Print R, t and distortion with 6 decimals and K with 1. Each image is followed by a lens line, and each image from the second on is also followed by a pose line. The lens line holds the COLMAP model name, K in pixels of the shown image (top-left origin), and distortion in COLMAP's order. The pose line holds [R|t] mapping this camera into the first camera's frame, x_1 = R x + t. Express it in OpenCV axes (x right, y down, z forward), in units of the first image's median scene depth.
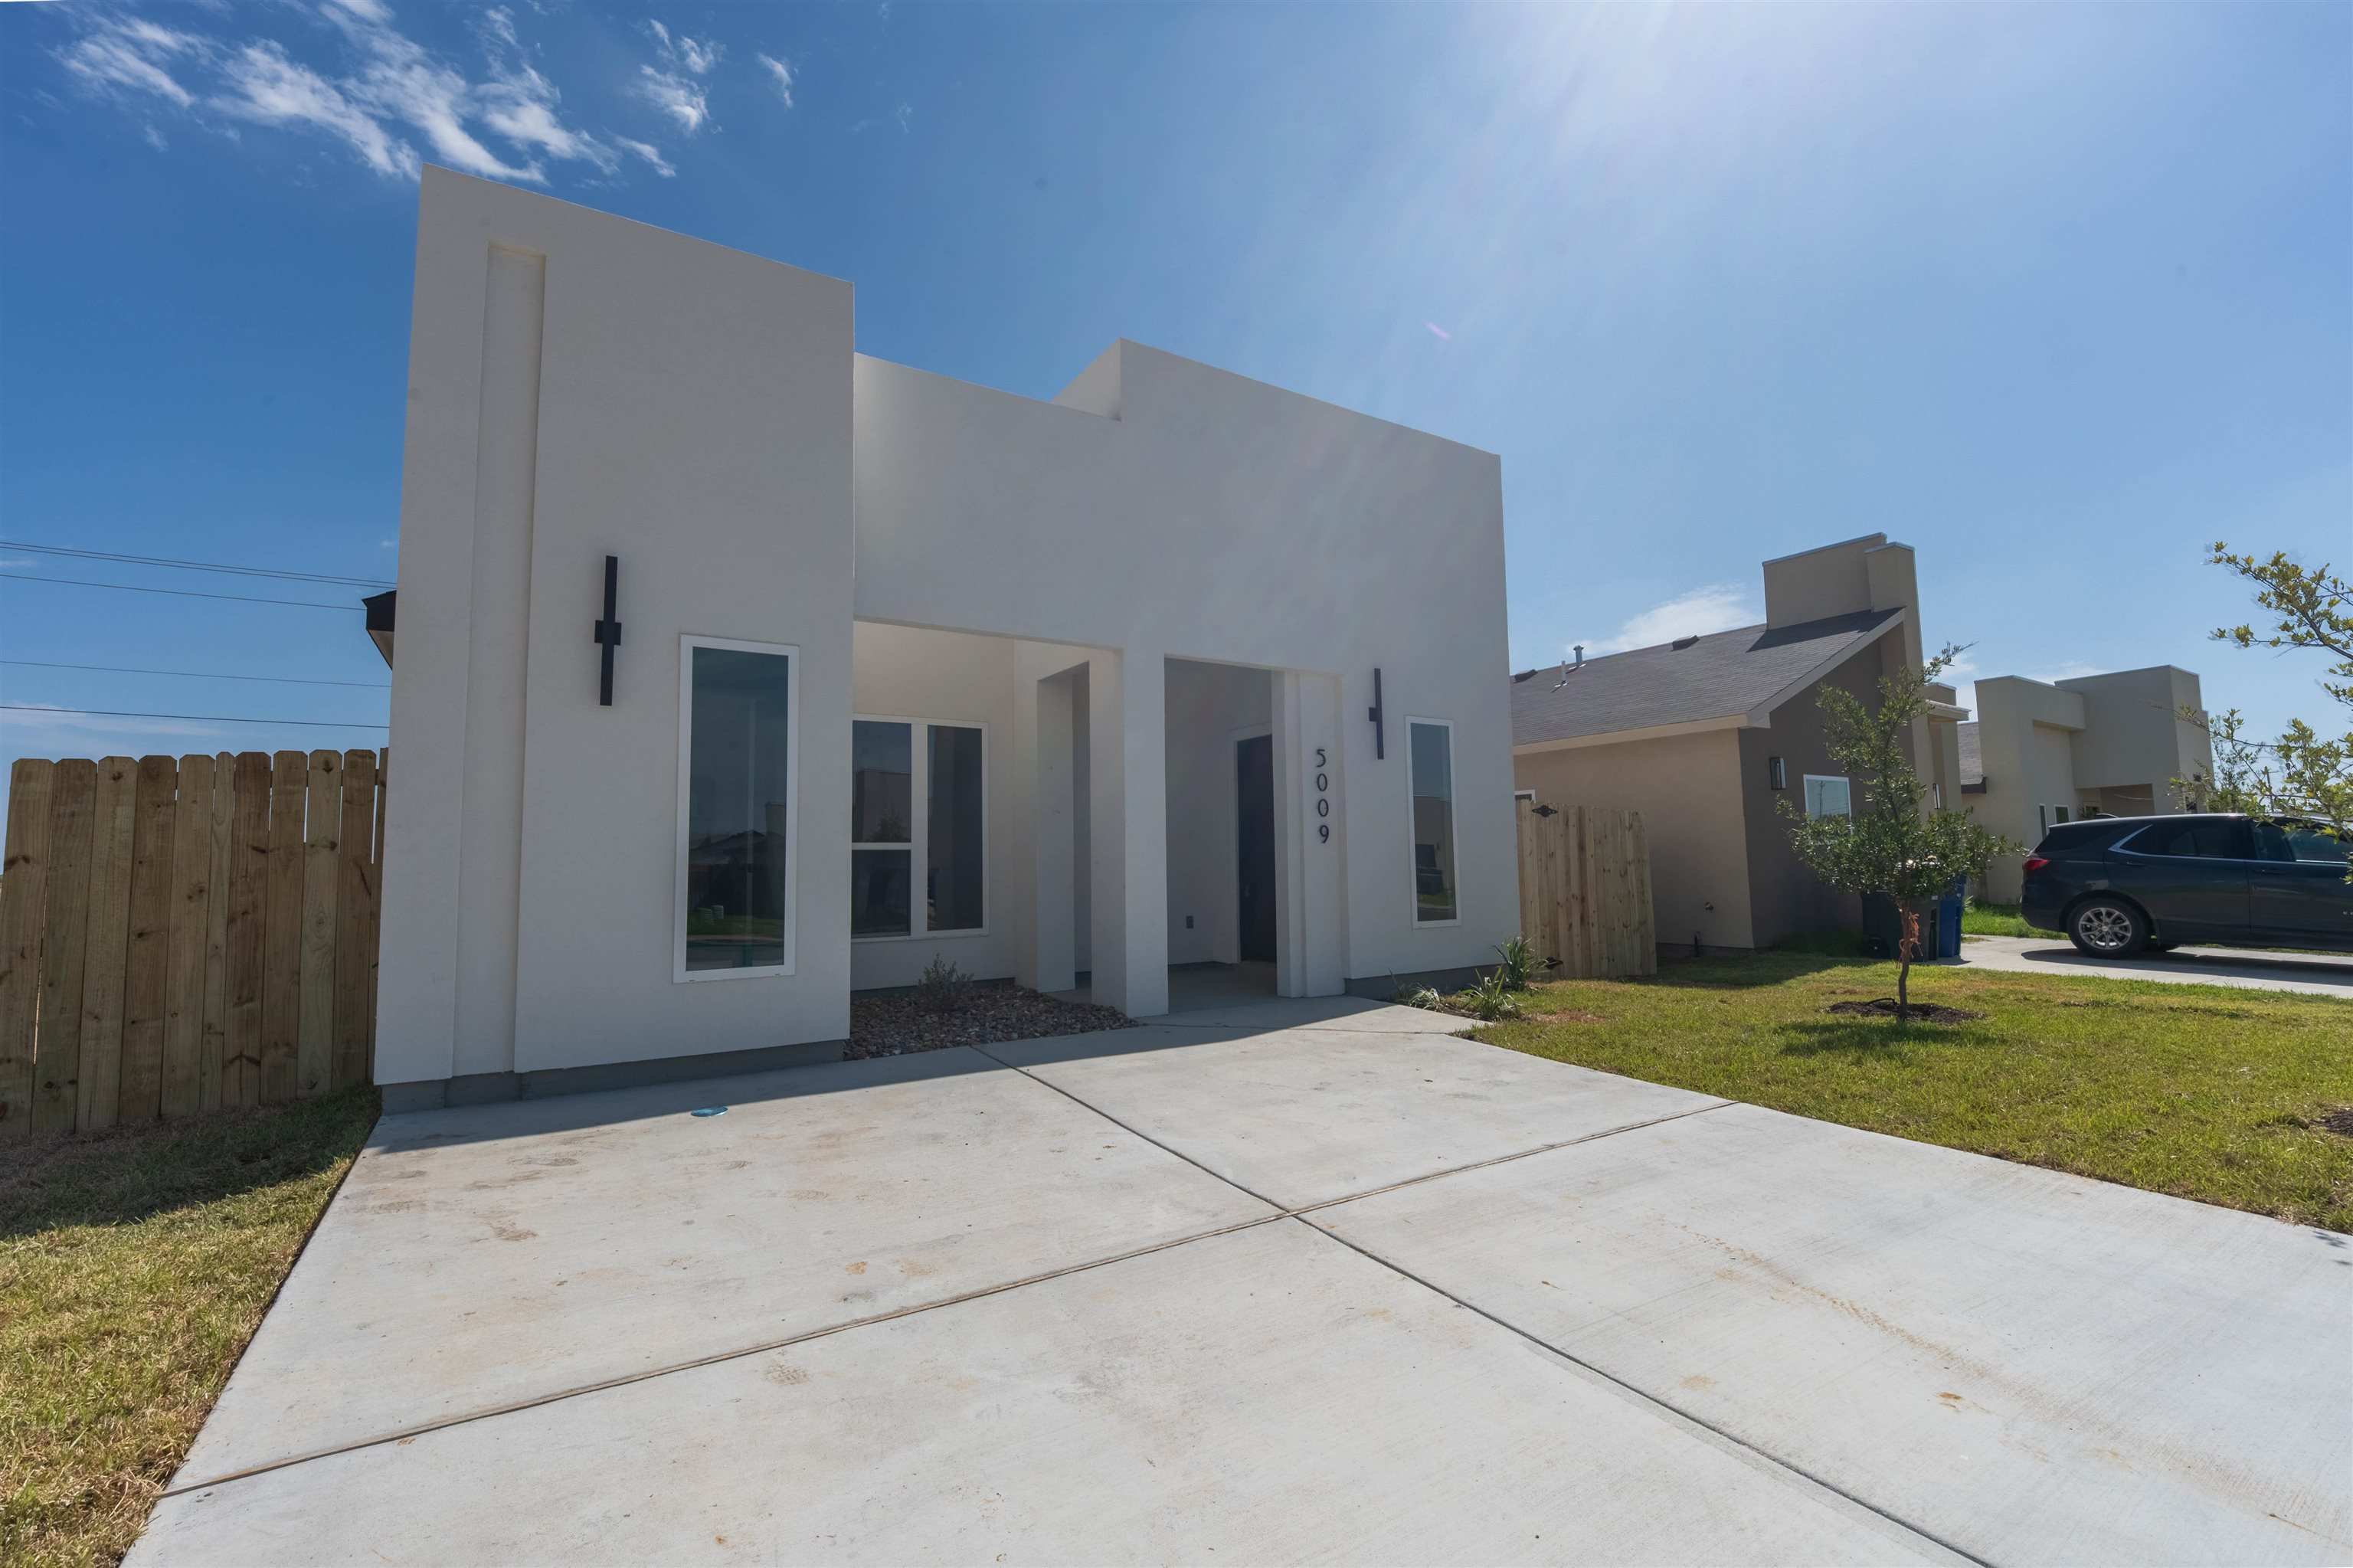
lens RADIAL K [[969.6, 0, 1174.5], [0, 969.6, 786.8], [0, 0, 1]] dist [-0.014532, 0.000238]
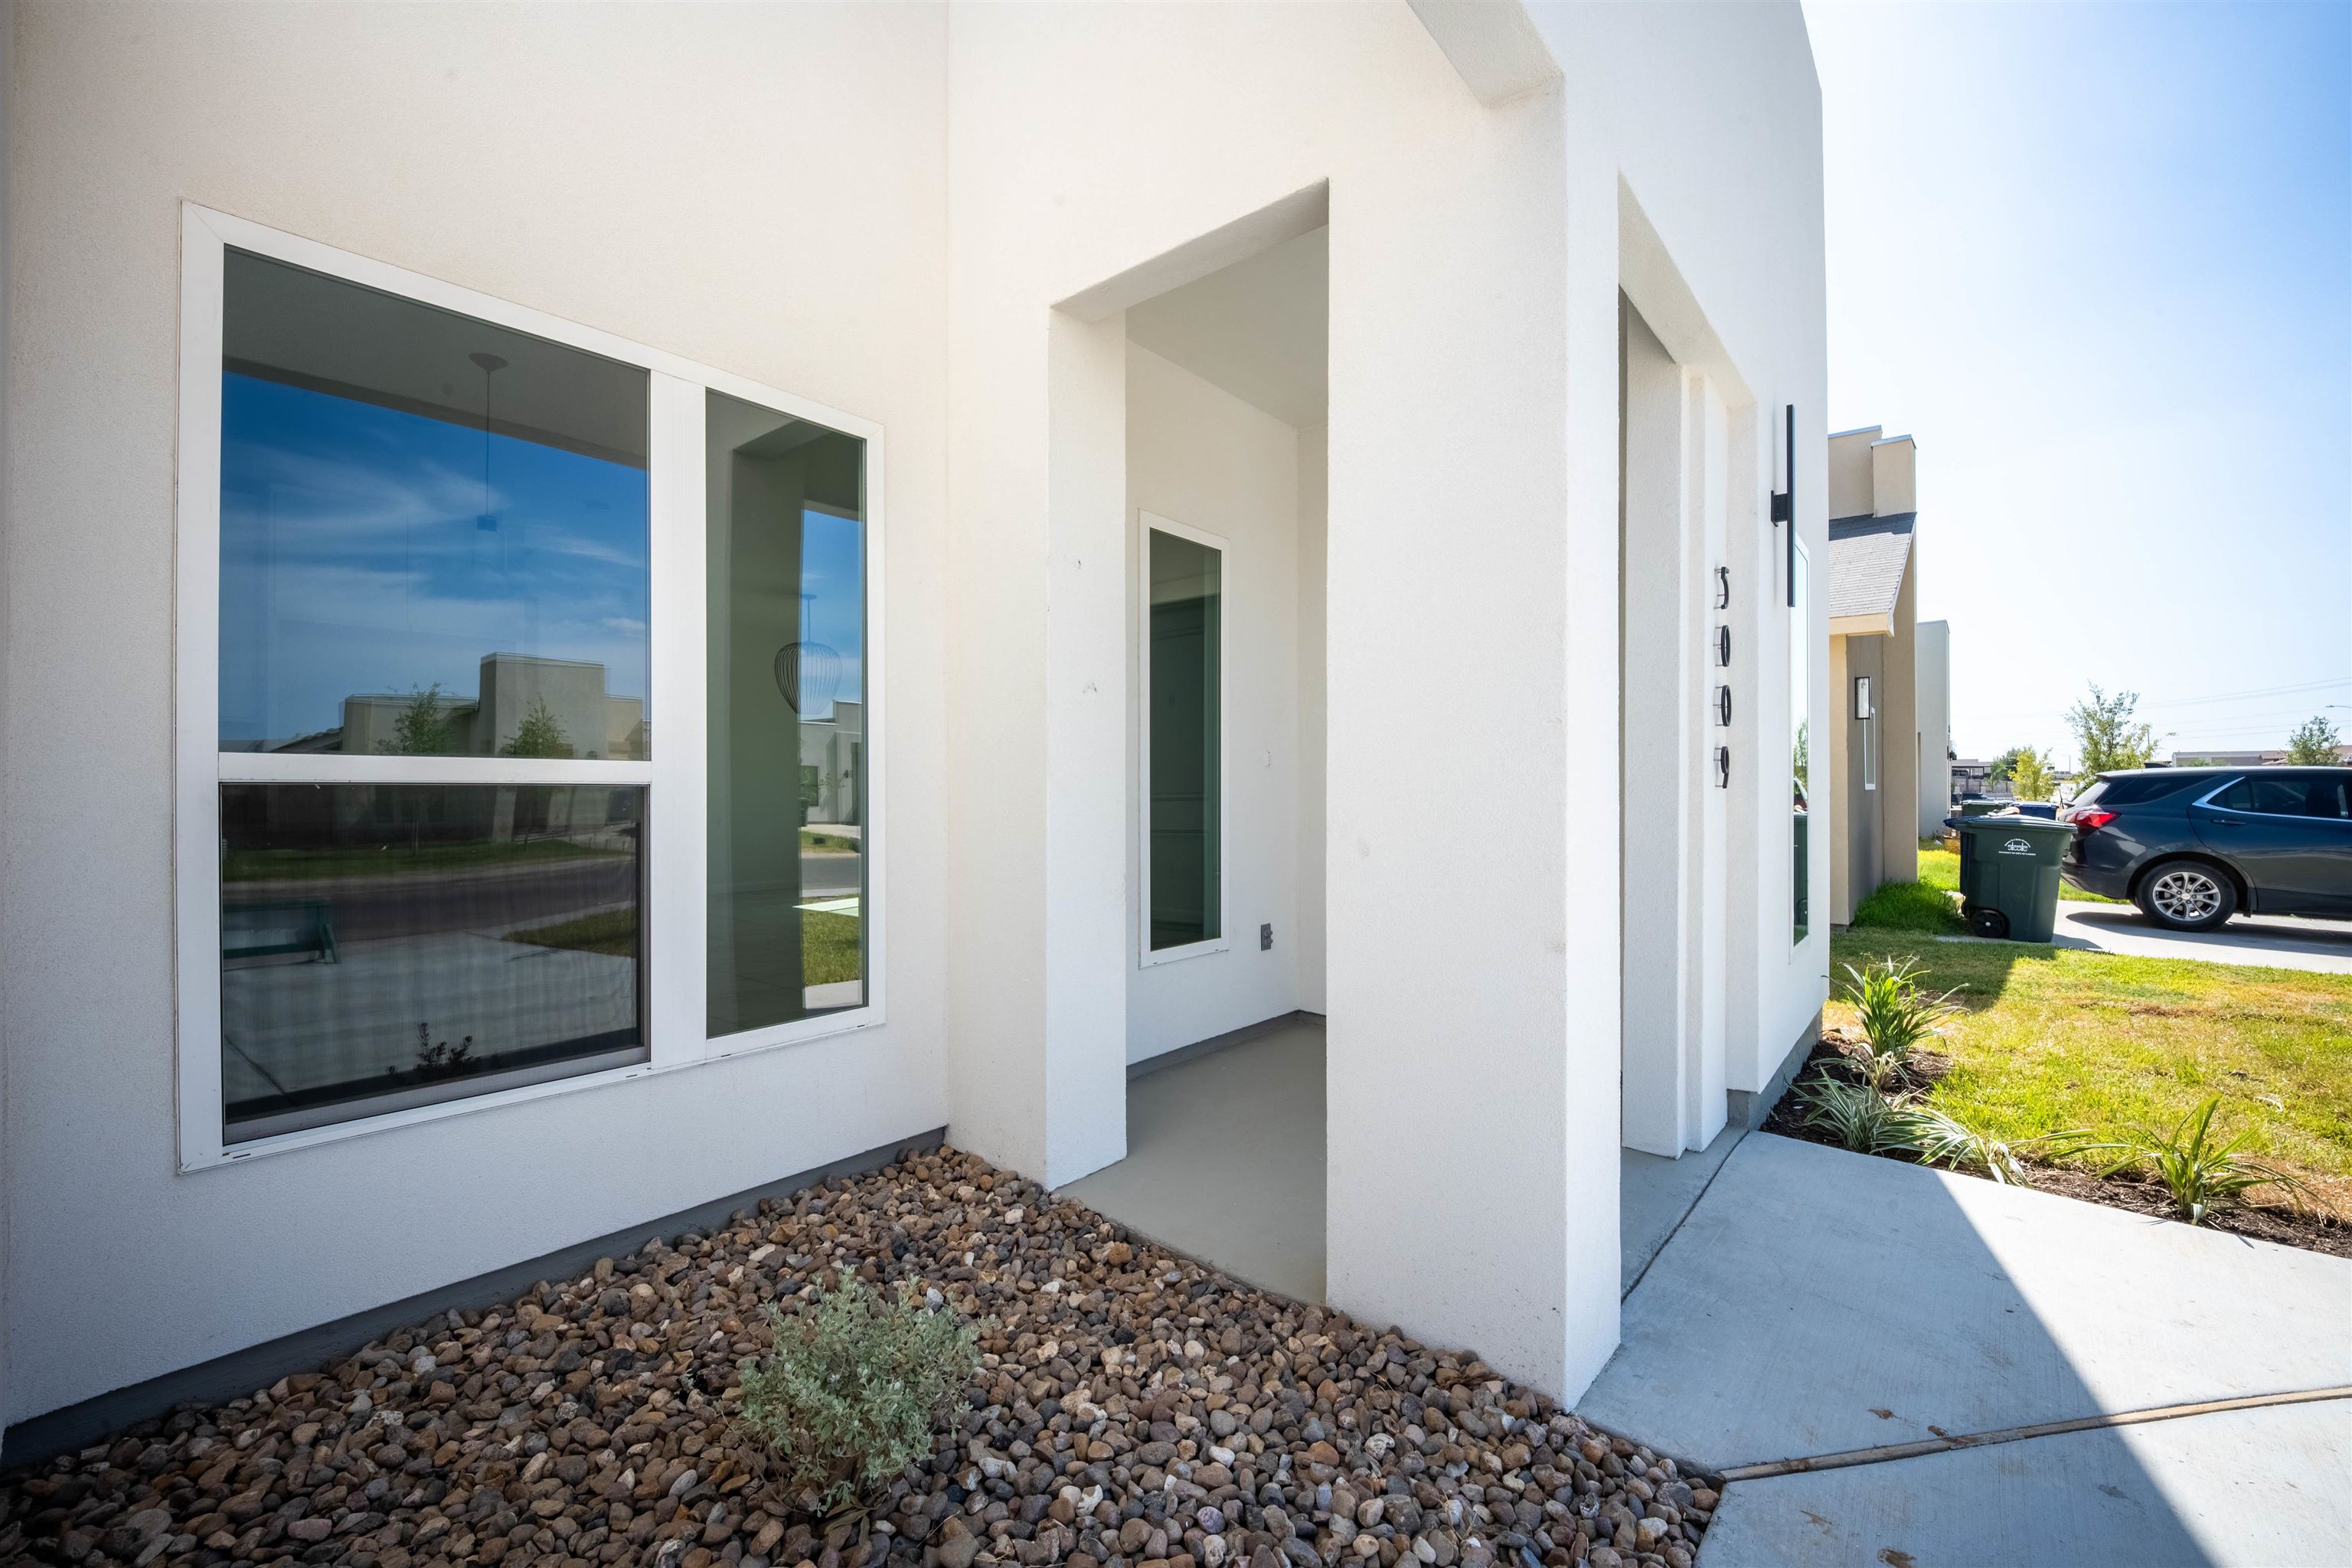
lens RADIAL K [[969.1, 0, 1174.0], [0, 969.1, 786.8], [0, 0, 1]] dist [-0.014532, 0.000238]
pose [[0.958901, 0.018595, 0.283131, -0.137053], [-0.041649, 0.996266, 0.075626, 0.024541], [-0.280668, -0.084310, 0.956095, 0.455026]]
